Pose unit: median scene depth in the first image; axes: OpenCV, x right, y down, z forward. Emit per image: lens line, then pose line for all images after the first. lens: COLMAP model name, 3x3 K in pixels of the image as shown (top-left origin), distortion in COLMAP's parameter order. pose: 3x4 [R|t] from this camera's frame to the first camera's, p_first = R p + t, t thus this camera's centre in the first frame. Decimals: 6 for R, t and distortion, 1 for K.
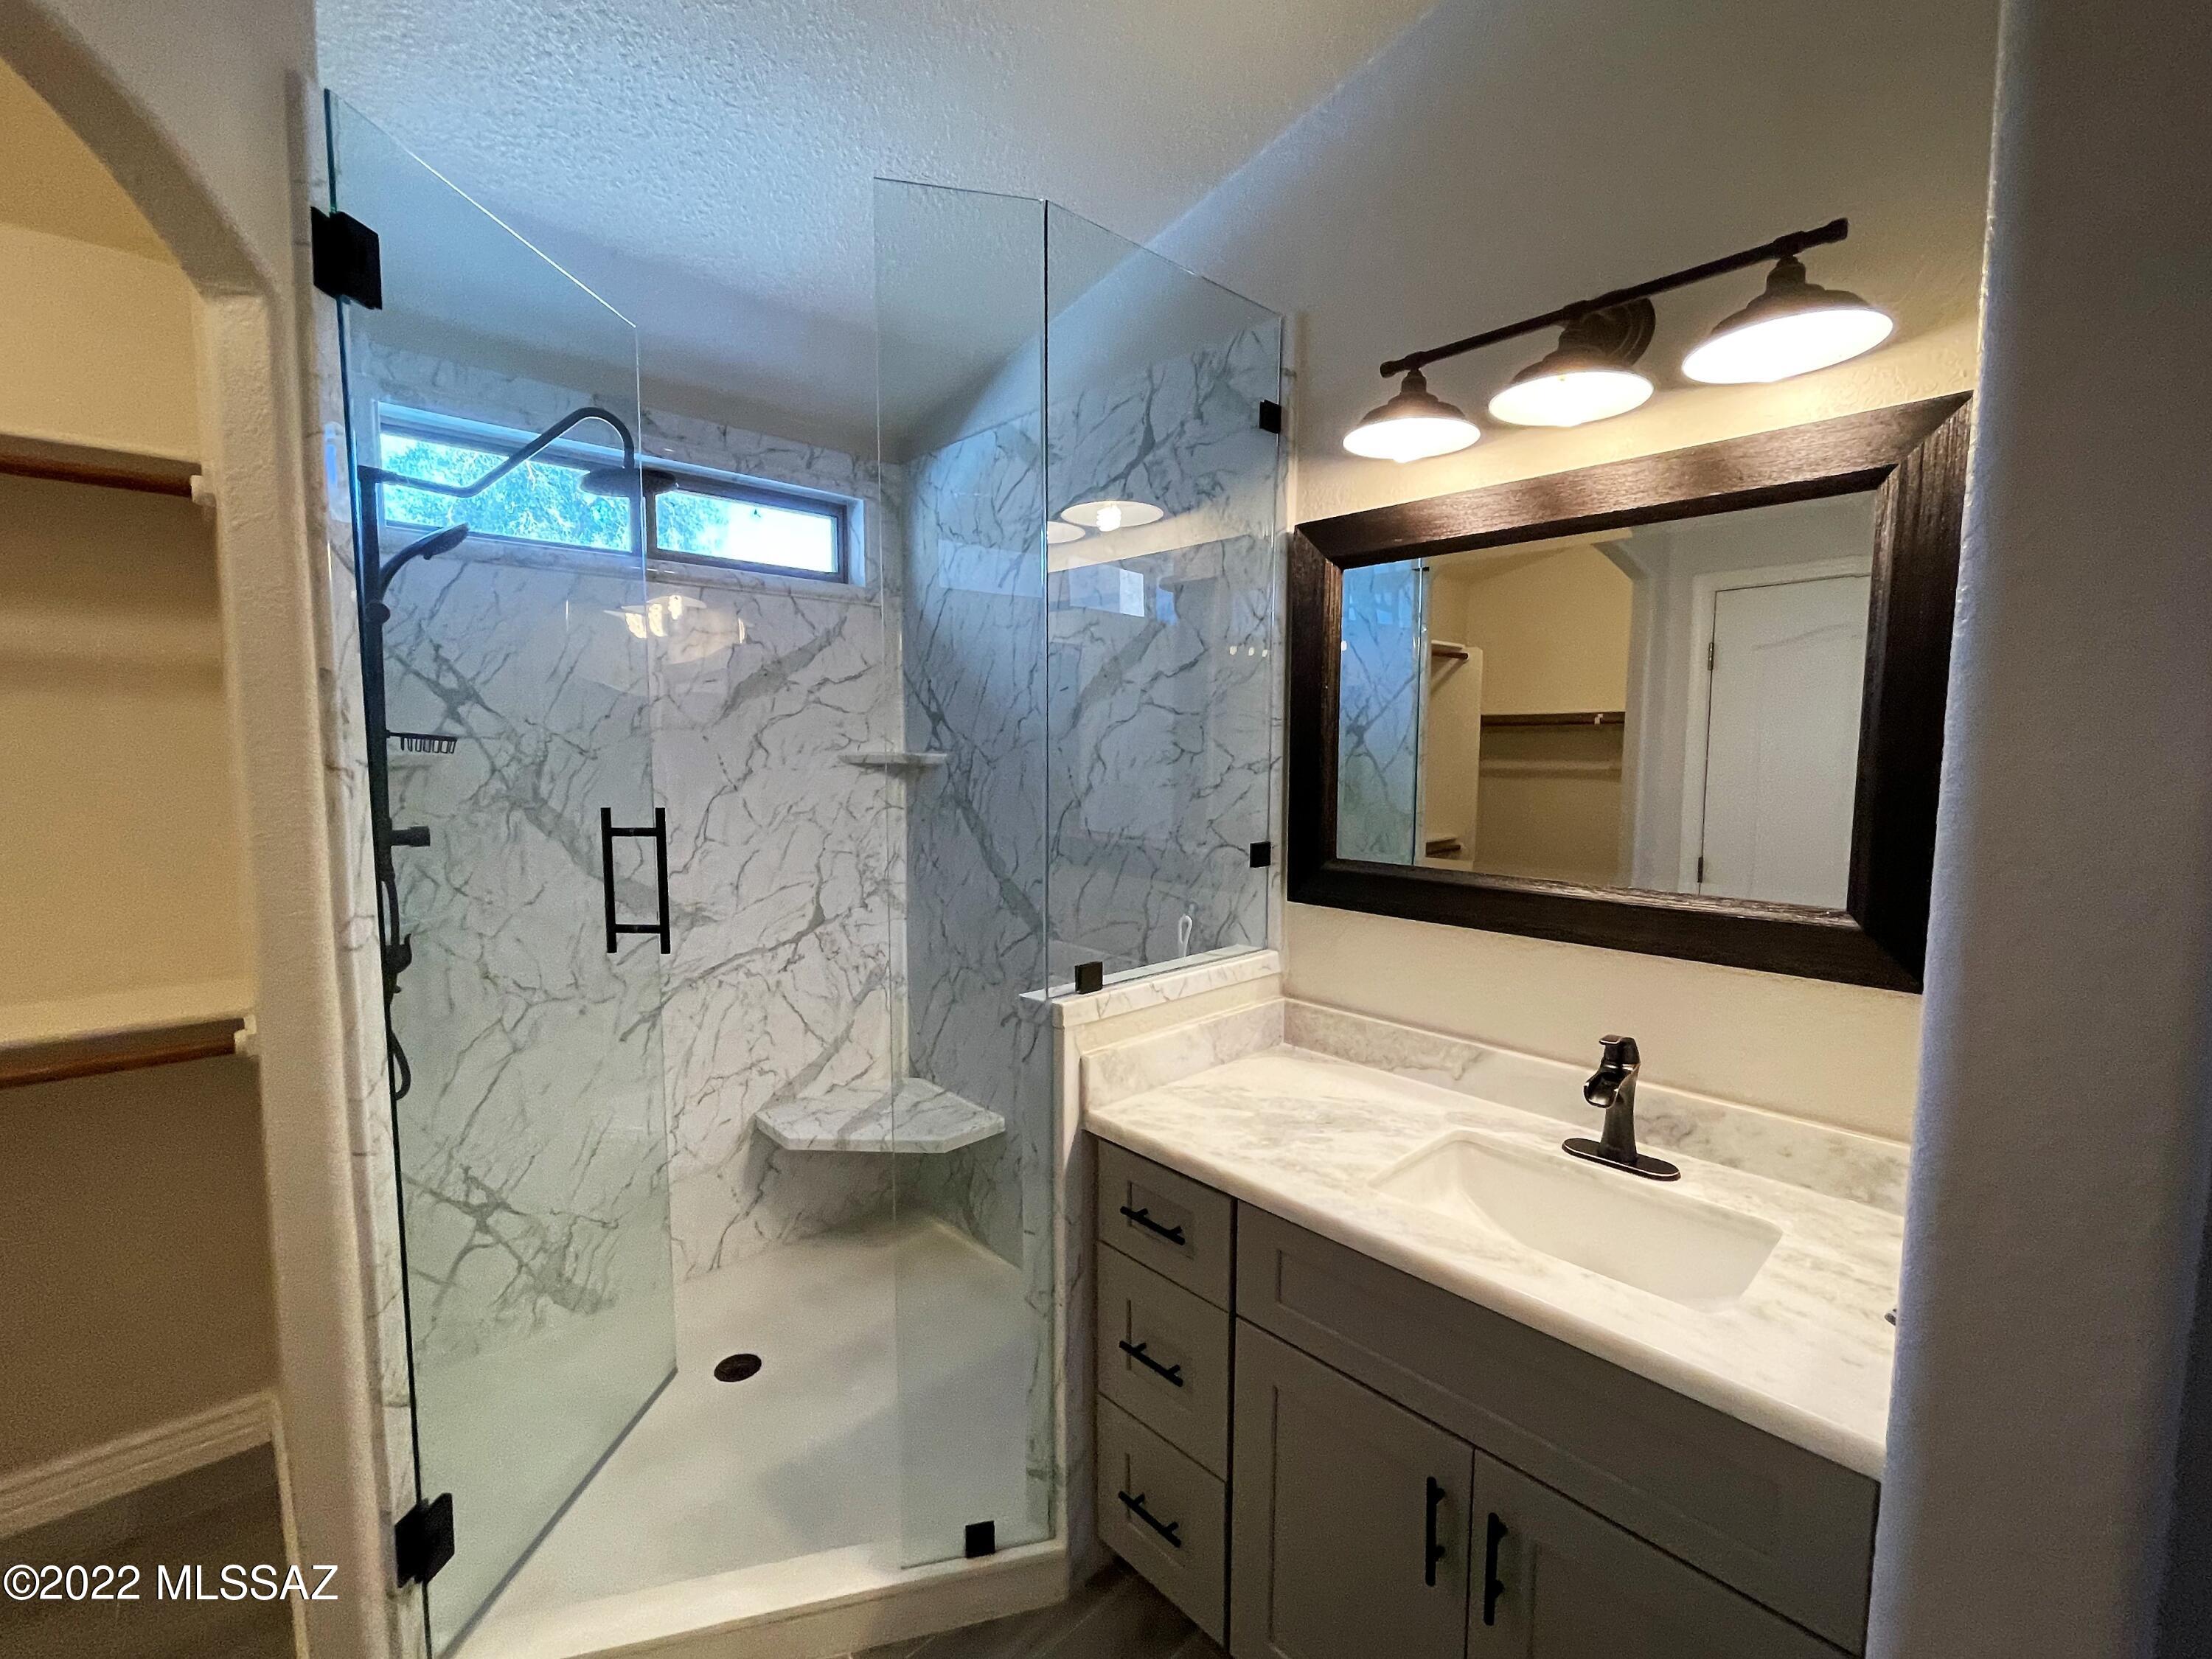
lens RADIAL K [[941.3, 0, 1102.1], [0, 941.3, 830.3], [0, 0, 1]] dist [-0.001100, -0.000093]
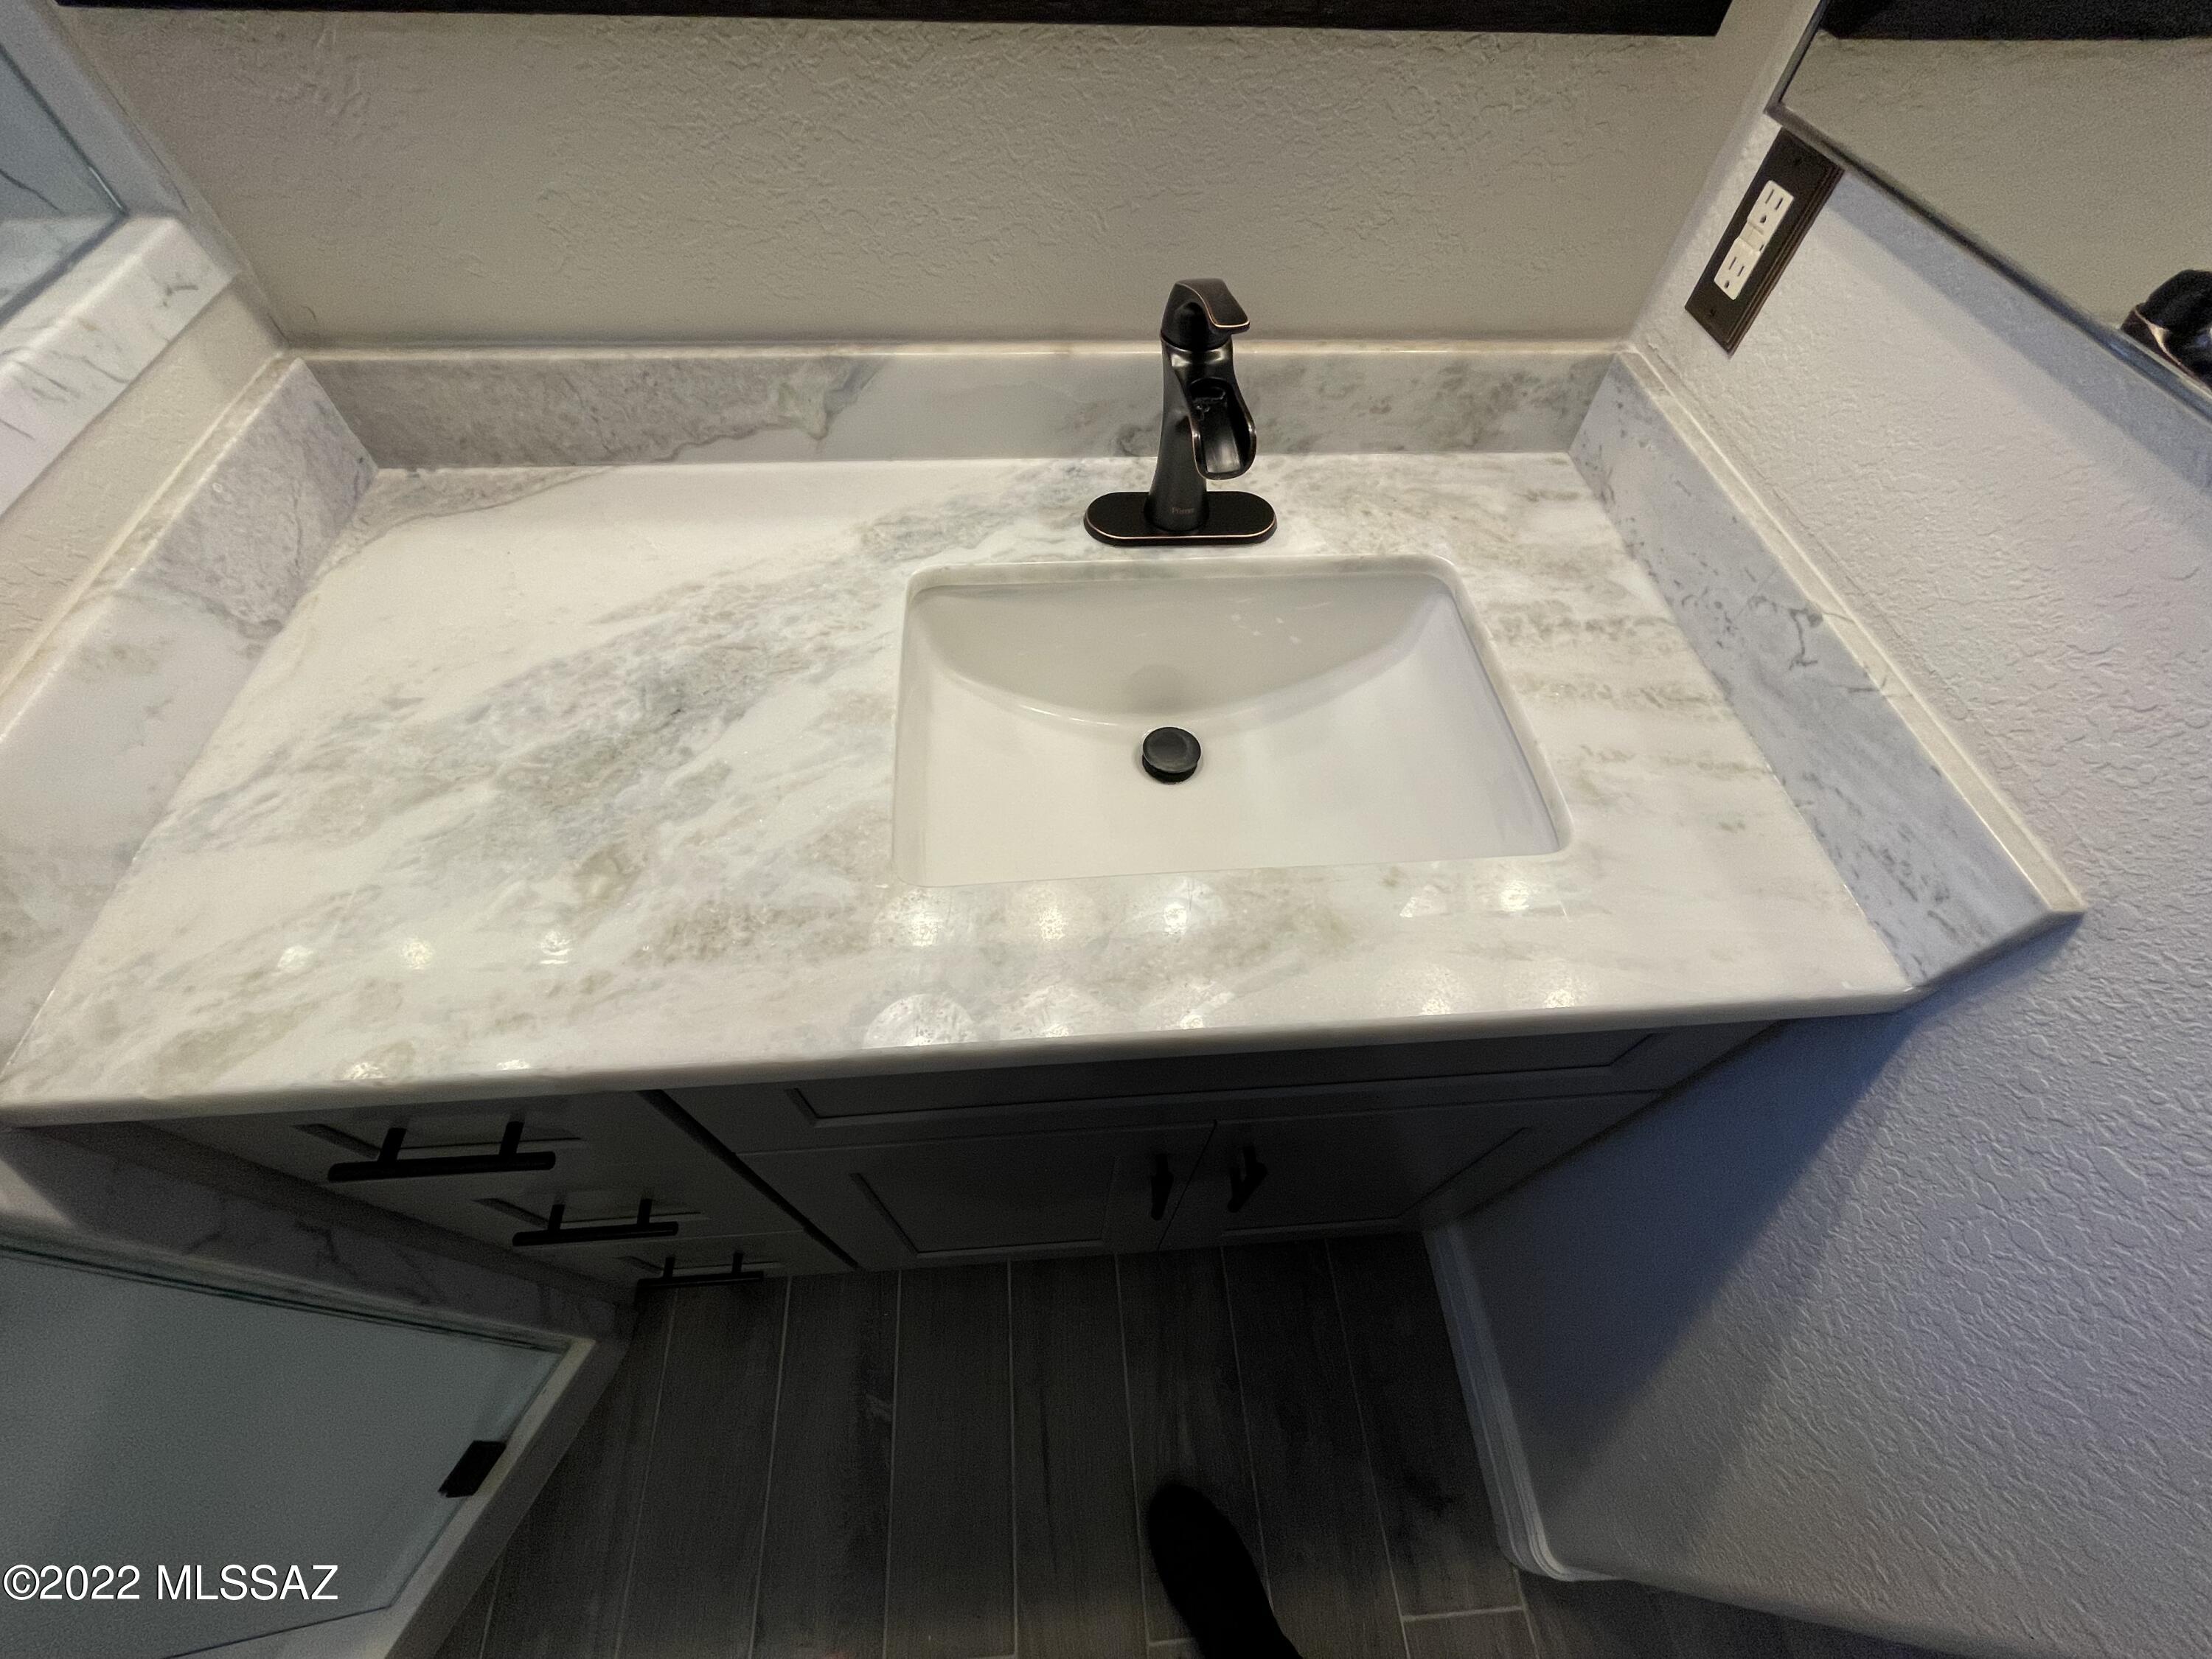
lens RADIAL K [[893.1, 0, 1101.6], [0, 893.1, 833.2], [0, 0, 1]] dist [-0.006465, 0.000052]
pose [[0.625466, -0.634509, 0.454082, 0.128442], [0.038653, 0.606452, 0.794180, 0.030792], [-0.779293, -0.479181, 0.403841, 0.591368]]
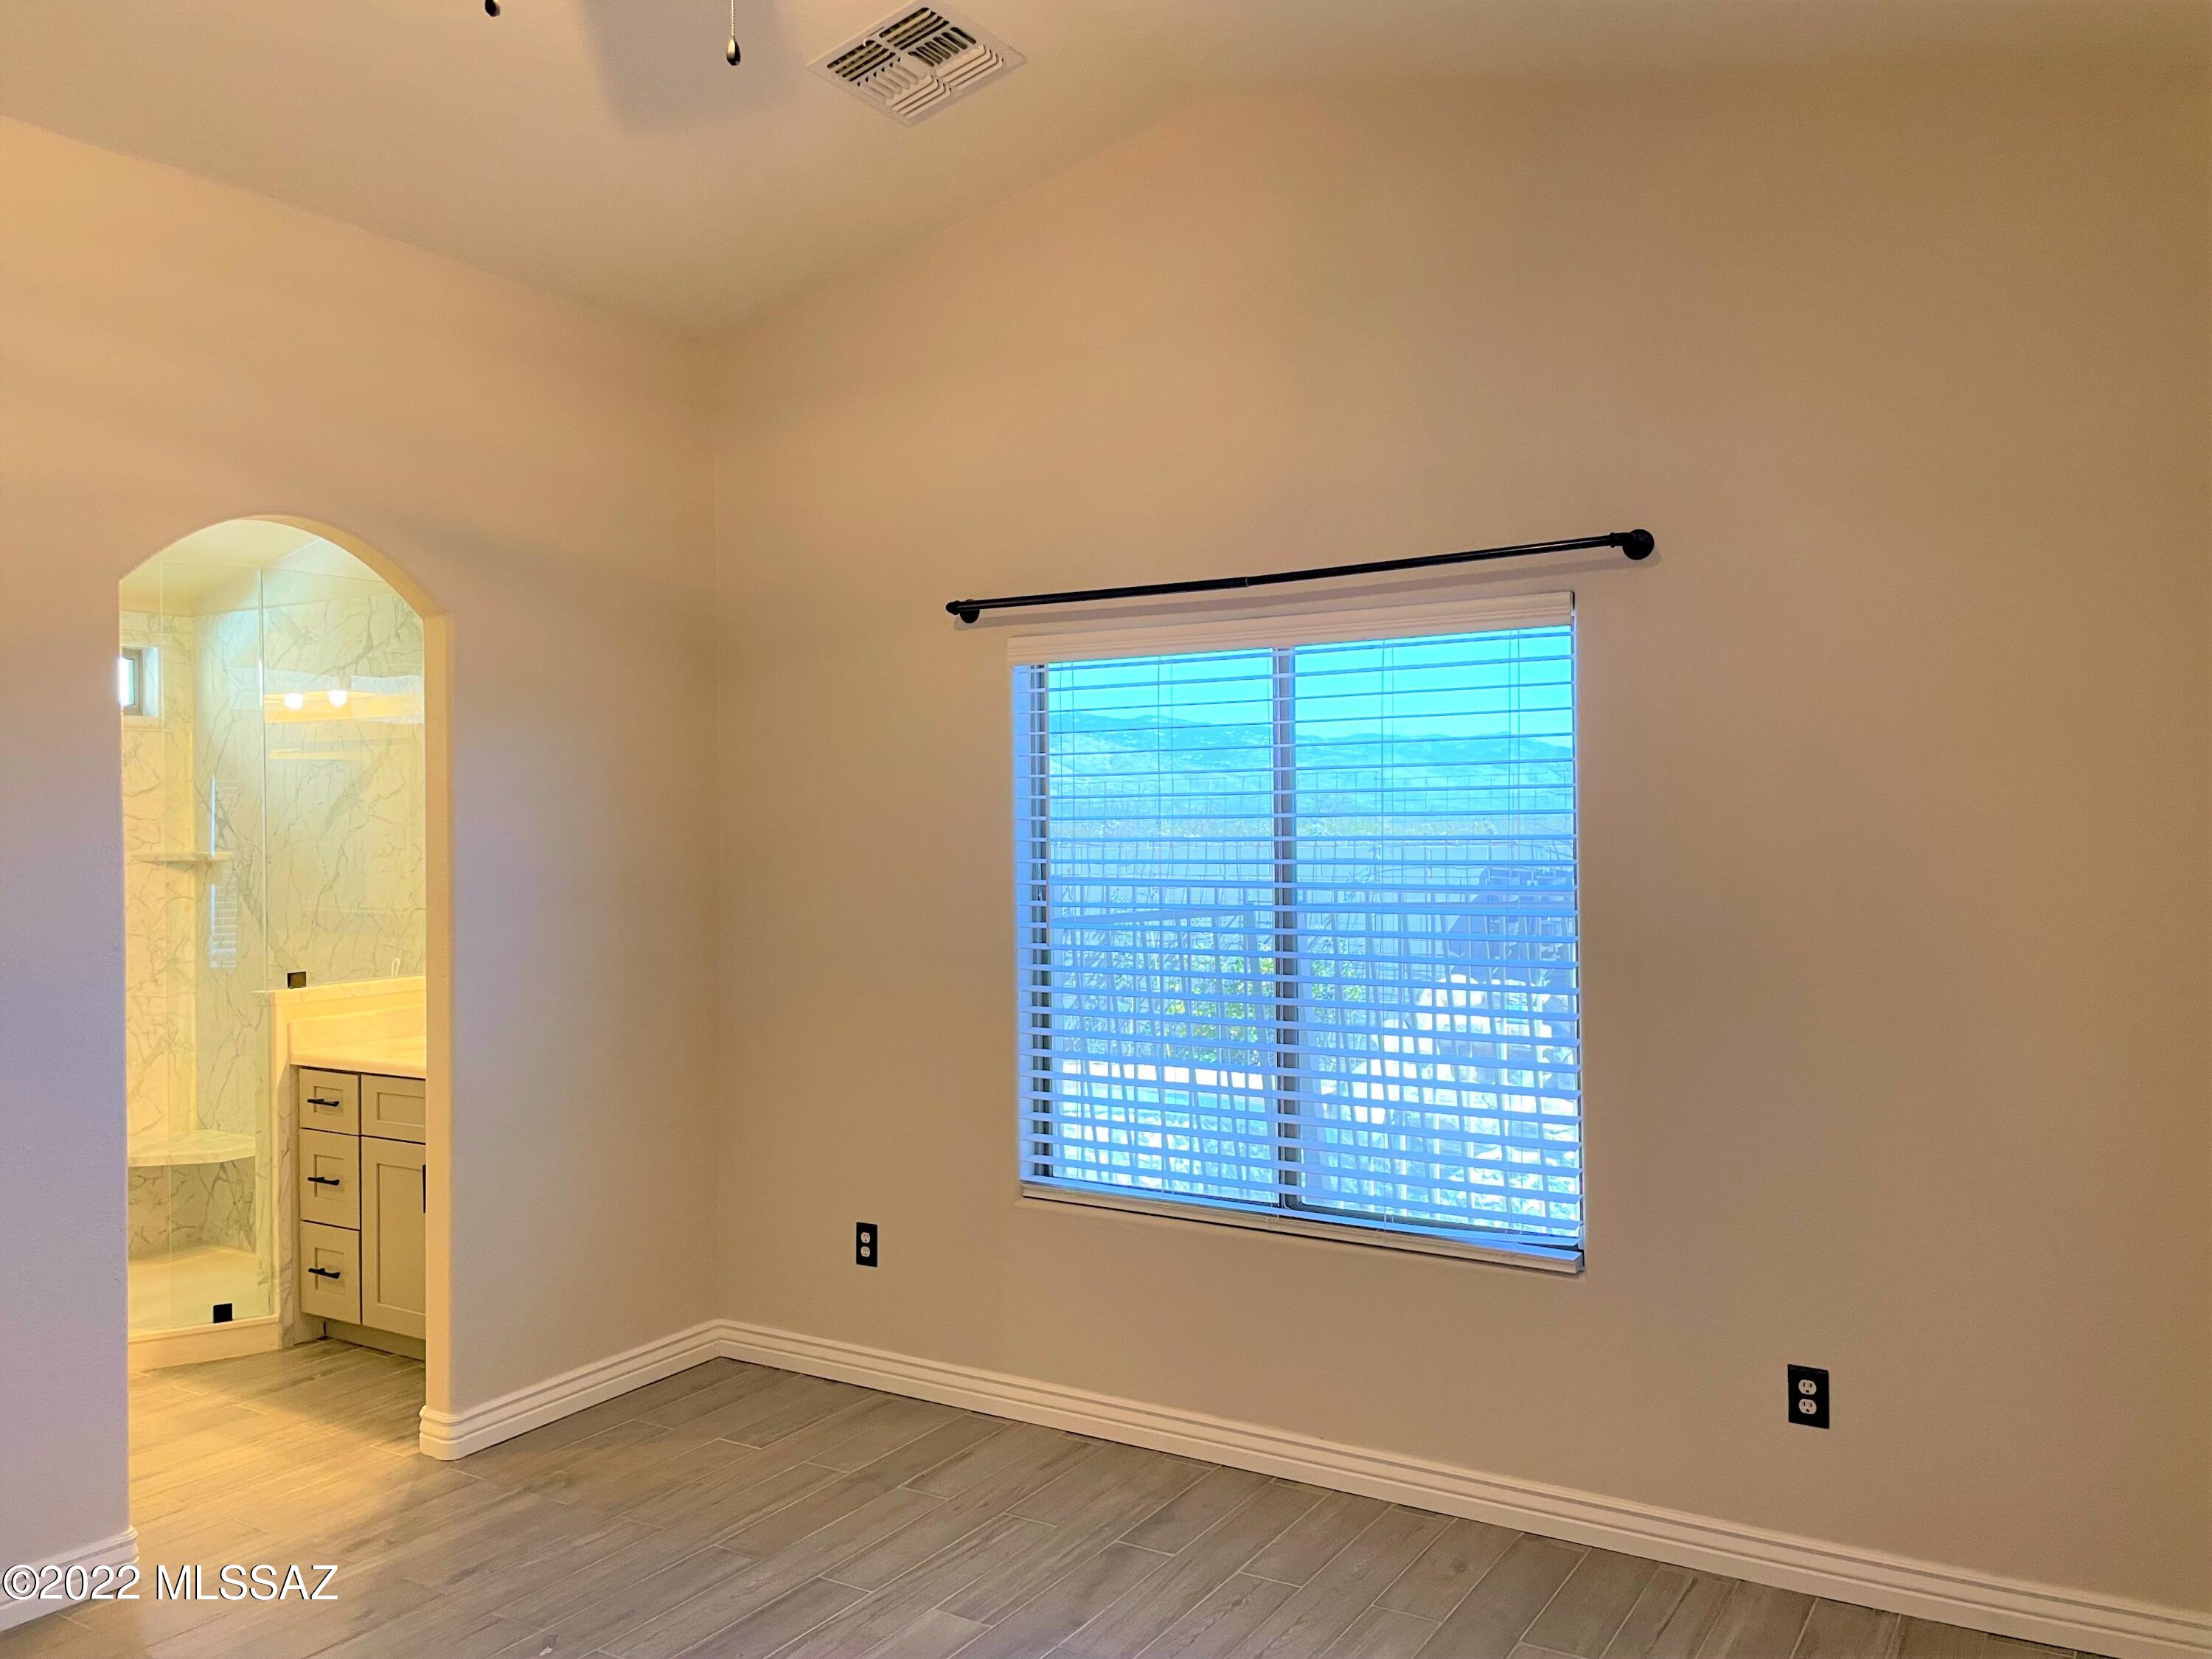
lens RADIAL K [[1669.4, 0, 1107.7], [0, 1669.4, 813.7], [0, 0, 1]] dist [0.091252, -0.115538]
pose [[0.966259, -0.013262, 0.257232, 0.605837], [0.036695, 0.995575, -0.086513, 0.167575], [-0.254947, 0.093034, 0.962469, -2.330453]]
